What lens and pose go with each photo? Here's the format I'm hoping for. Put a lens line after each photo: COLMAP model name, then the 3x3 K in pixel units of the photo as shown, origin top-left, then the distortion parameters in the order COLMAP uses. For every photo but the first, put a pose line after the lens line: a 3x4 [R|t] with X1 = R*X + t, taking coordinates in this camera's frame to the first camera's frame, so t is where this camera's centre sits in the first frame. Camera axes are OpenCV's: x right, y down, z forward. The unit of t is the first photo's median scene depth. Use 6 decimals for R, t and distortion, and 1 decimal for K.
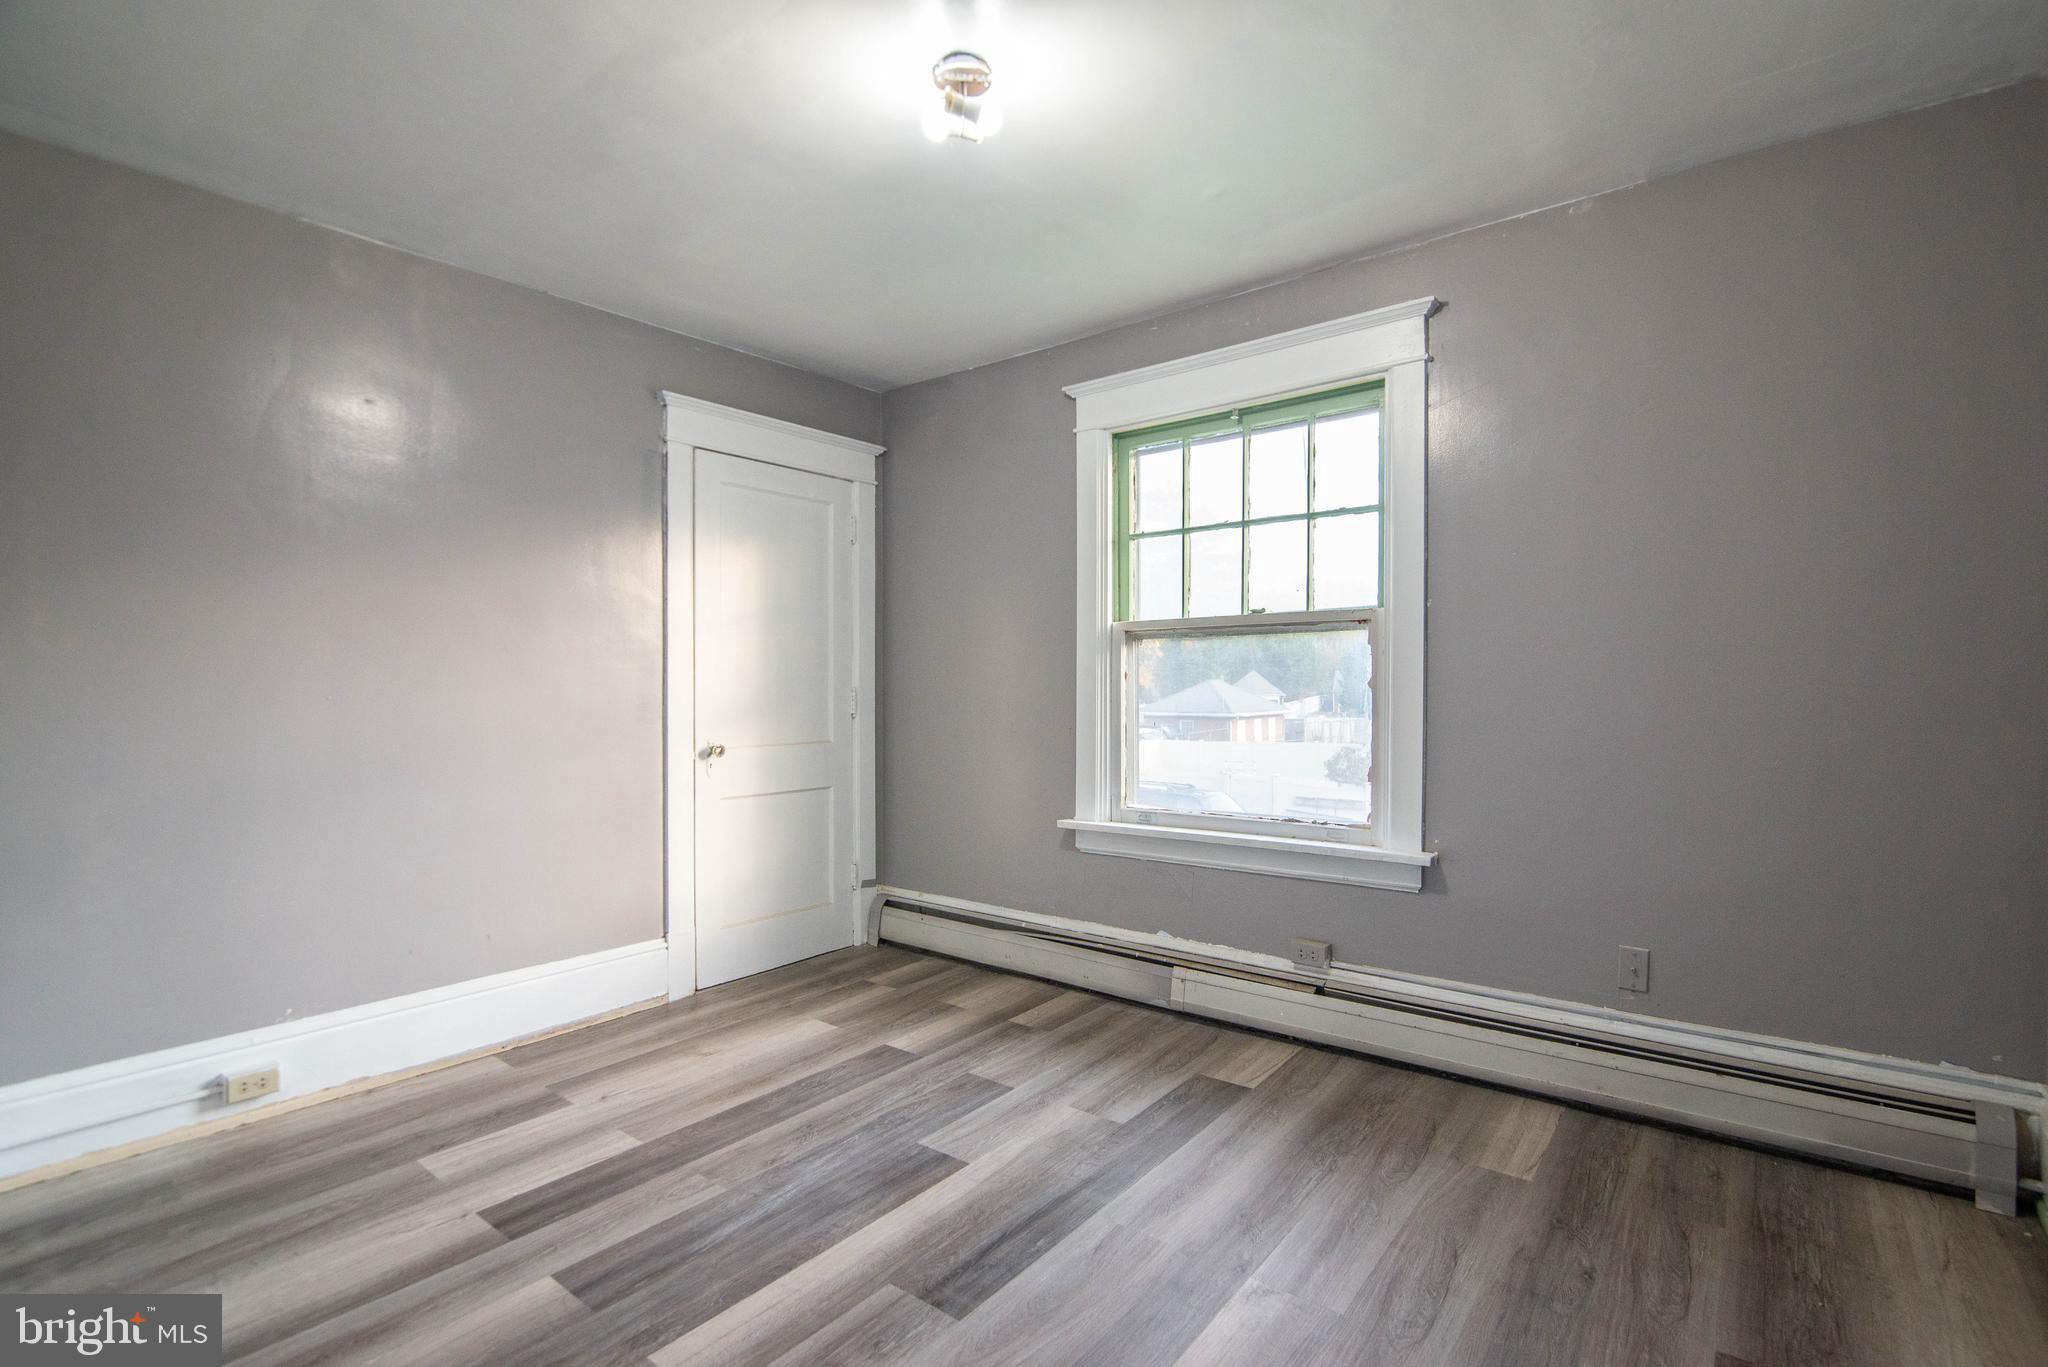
lens RADIAL K [[943.6, 0, 1034.7], [0, 943.6, 697.1], [0, 0, 1]] dist [-0.020895, 0.001001]
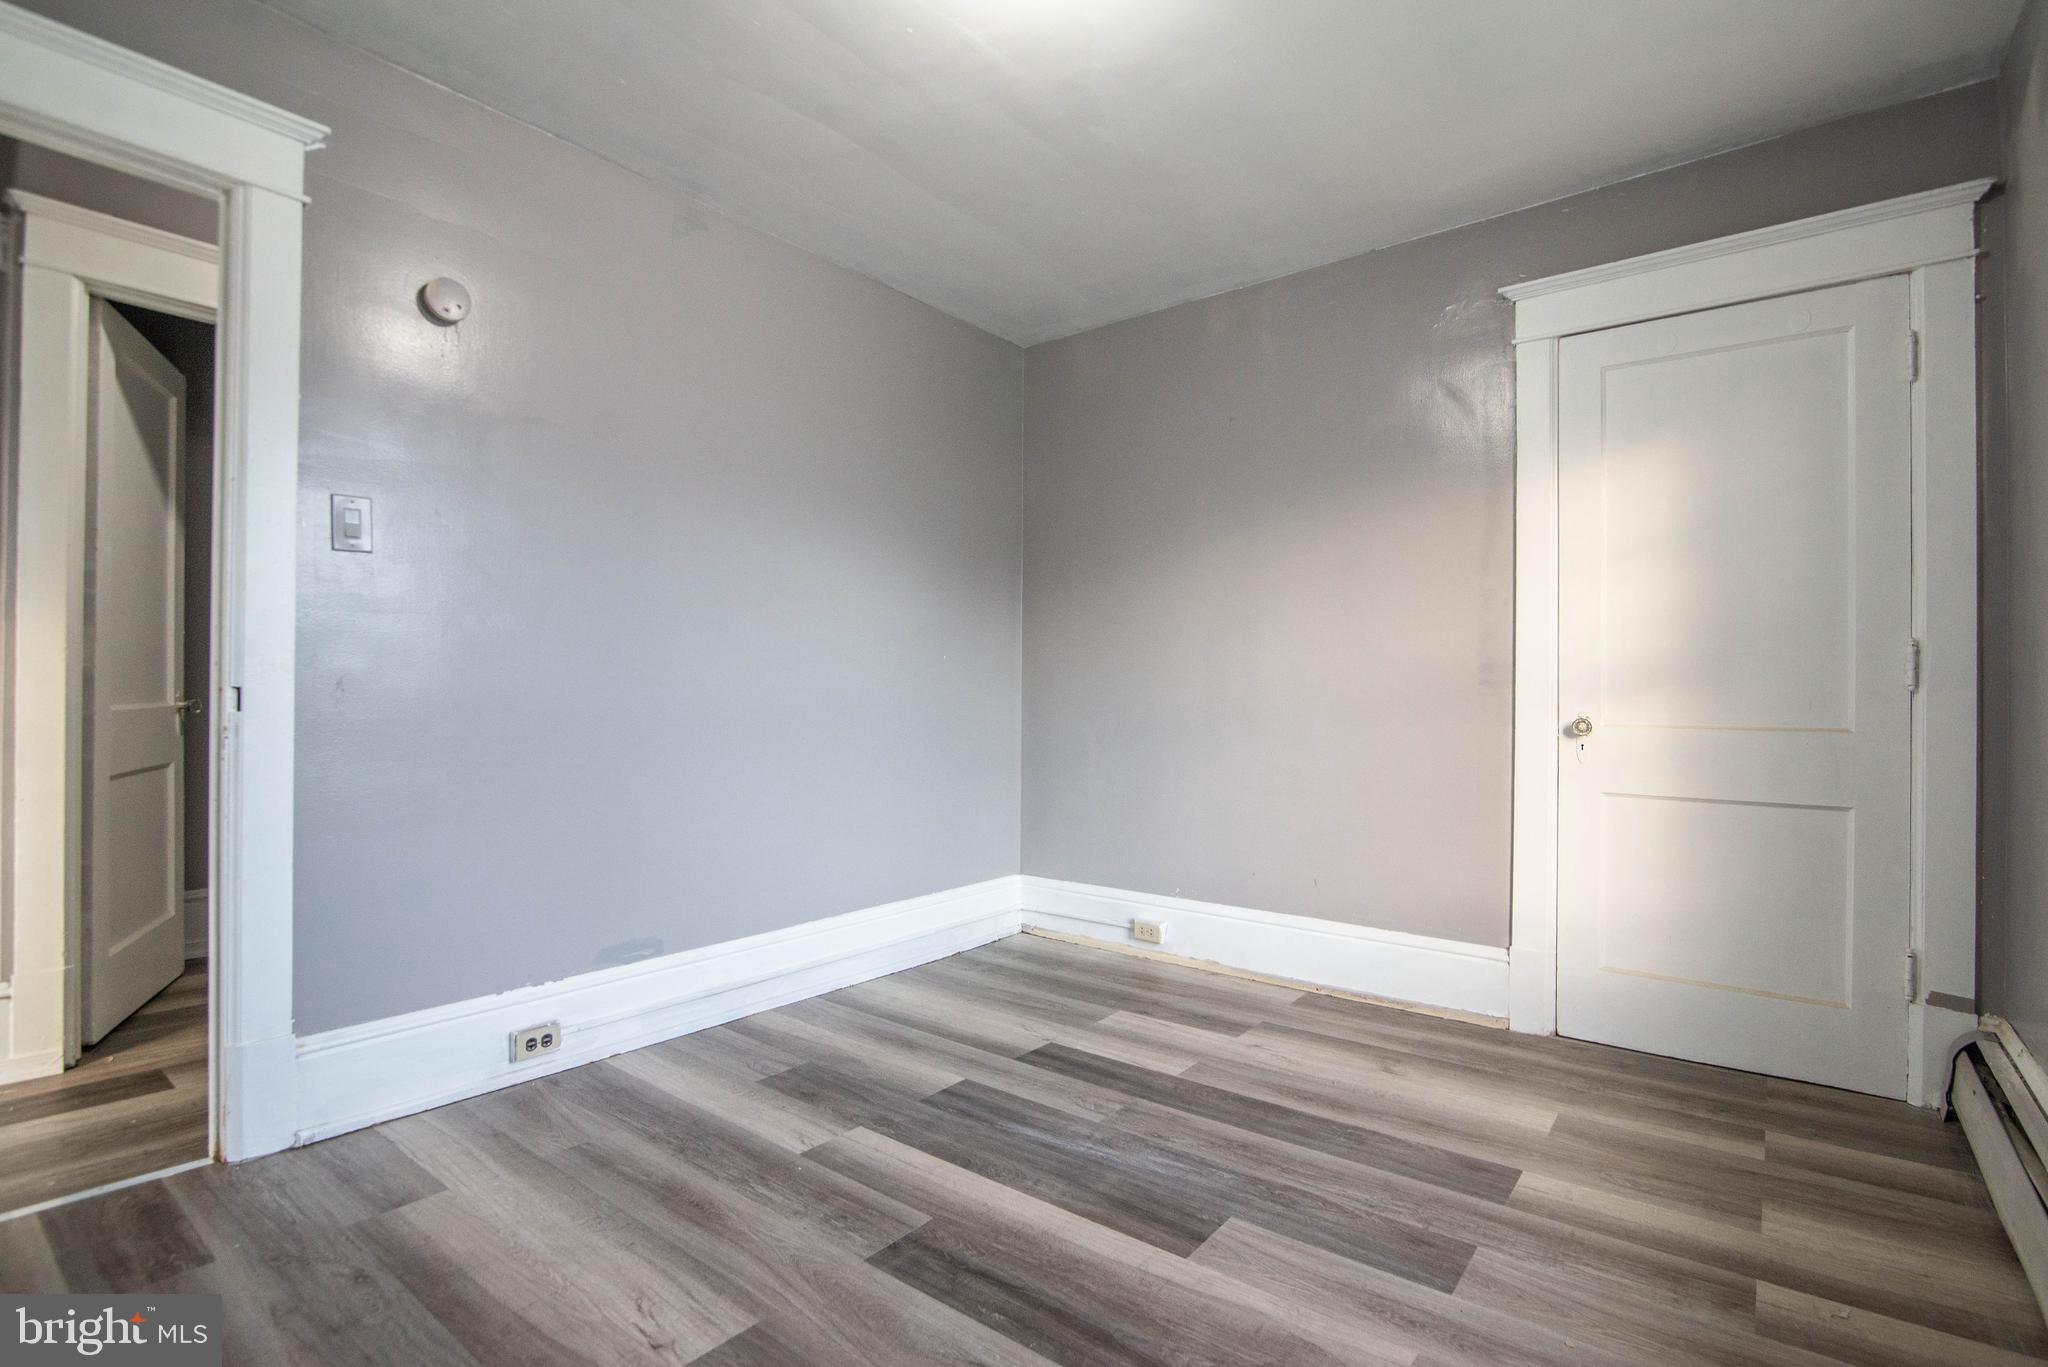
lens RADIAL K [[971.9, 0, 1014.9], [0, 971.9, 696.2], [0, 0, 1]] dist [-0.021604, 0.000717]
pose [[-0.007397, 0.011169, -0.999910, 0.672499], [-0.020023, 0.999735, 0.011315, 0.049460], [0.999772, 0.020105, -0.007172, 0.849072]]
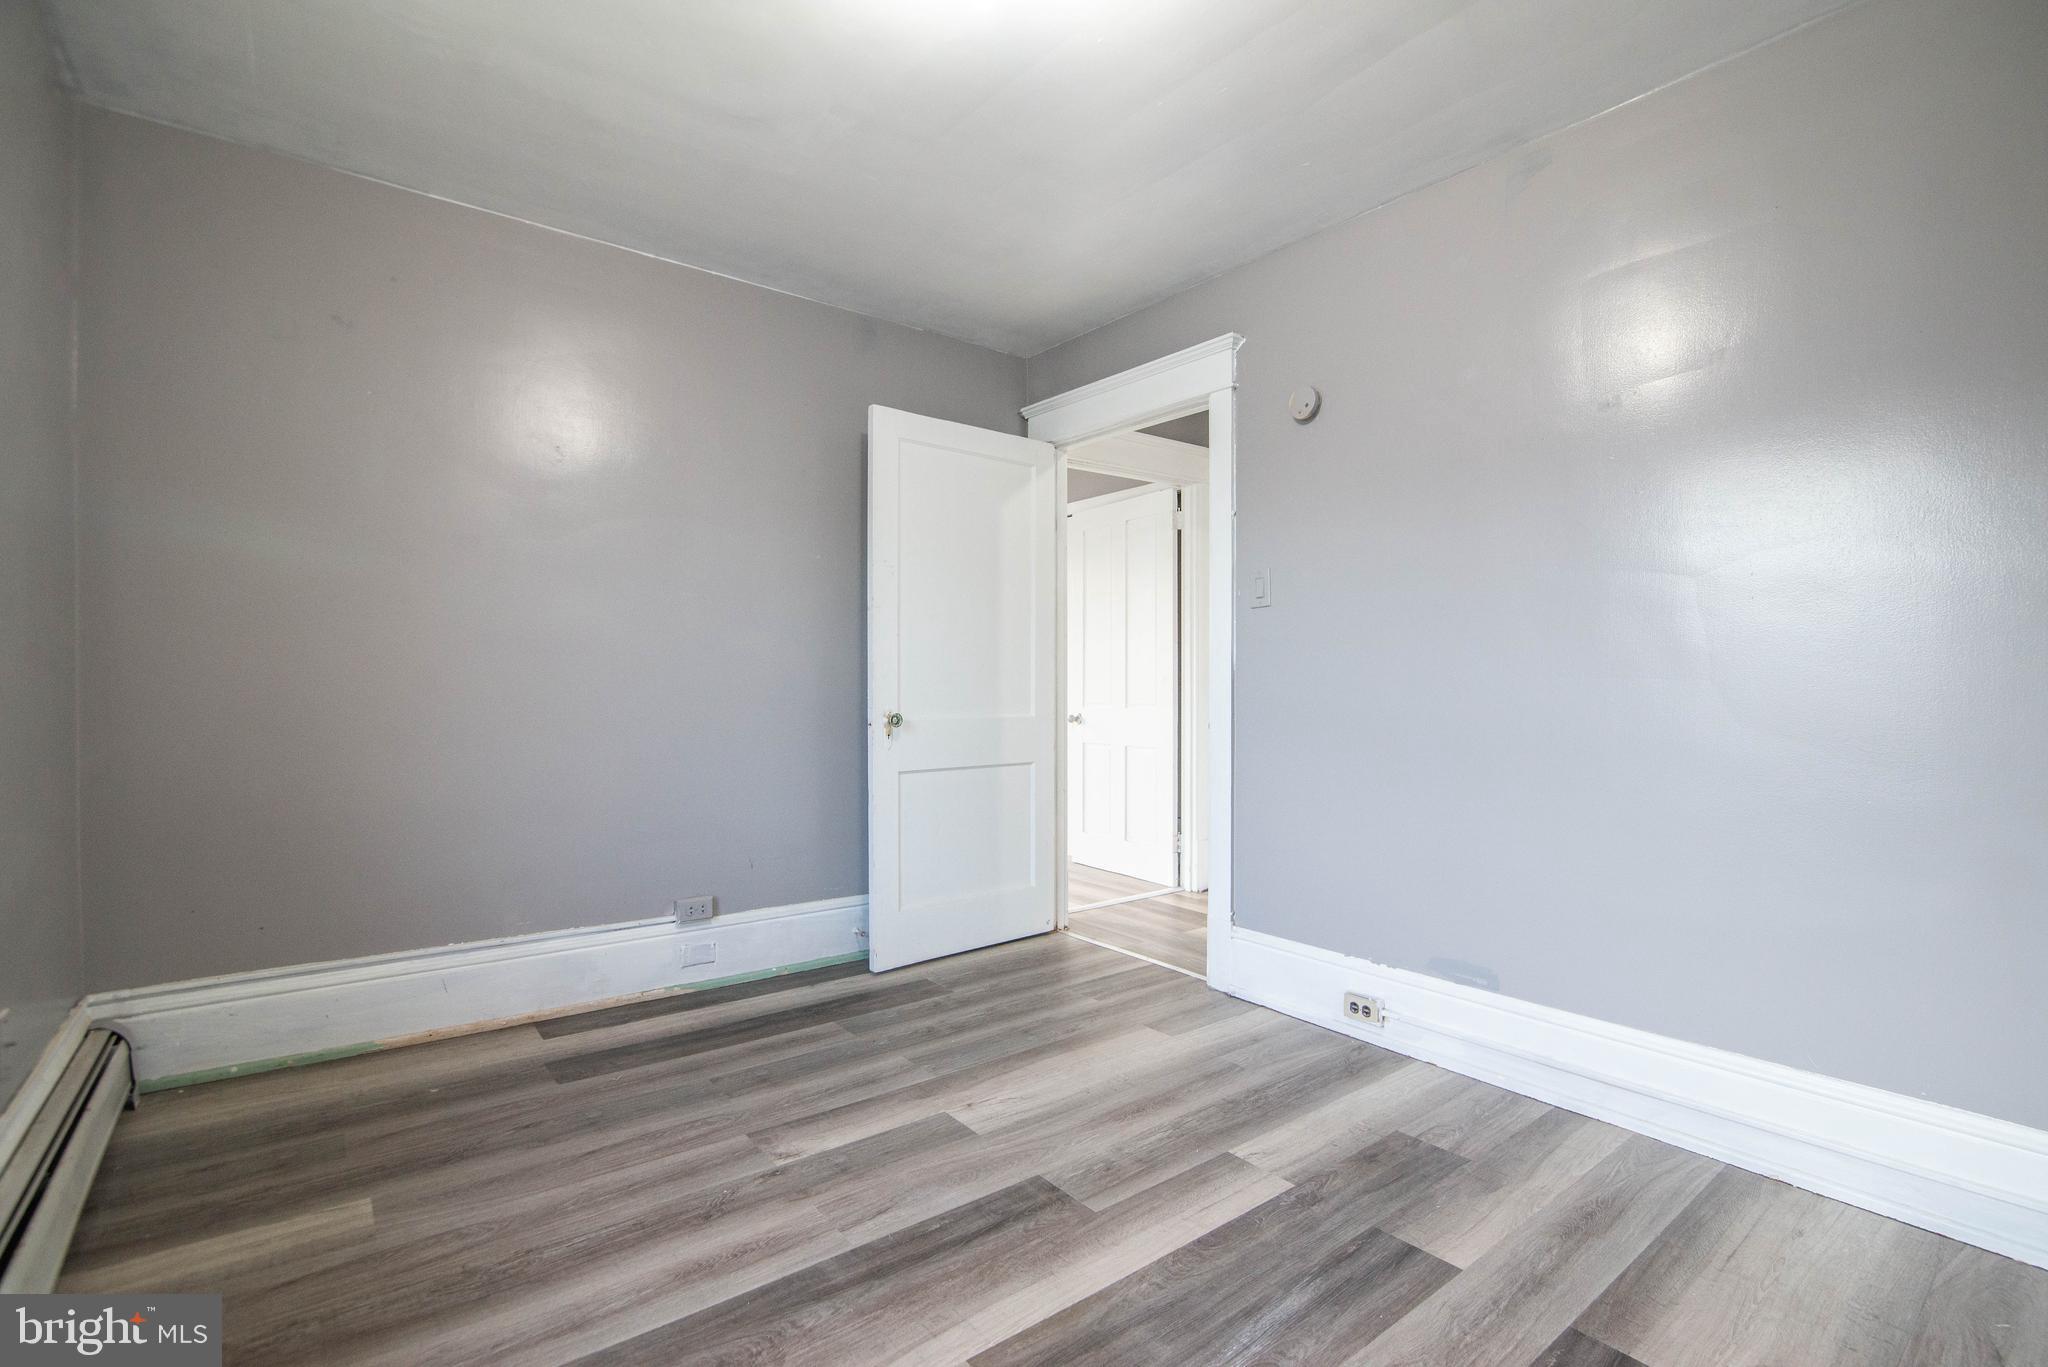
lens RADIAL K [[943.6, 0, 1034.7], [0, 943.6, 697.1], [0, 0, 1]] dist [-0.020895, 0.001001]
pose [[-0.971518, -0.003753, 0.236935, -0.260314], [0.001619, 0.999746, 0.022472, 0.028337], [-0.236959, 0.022215, -0.971266, 1.574515]]
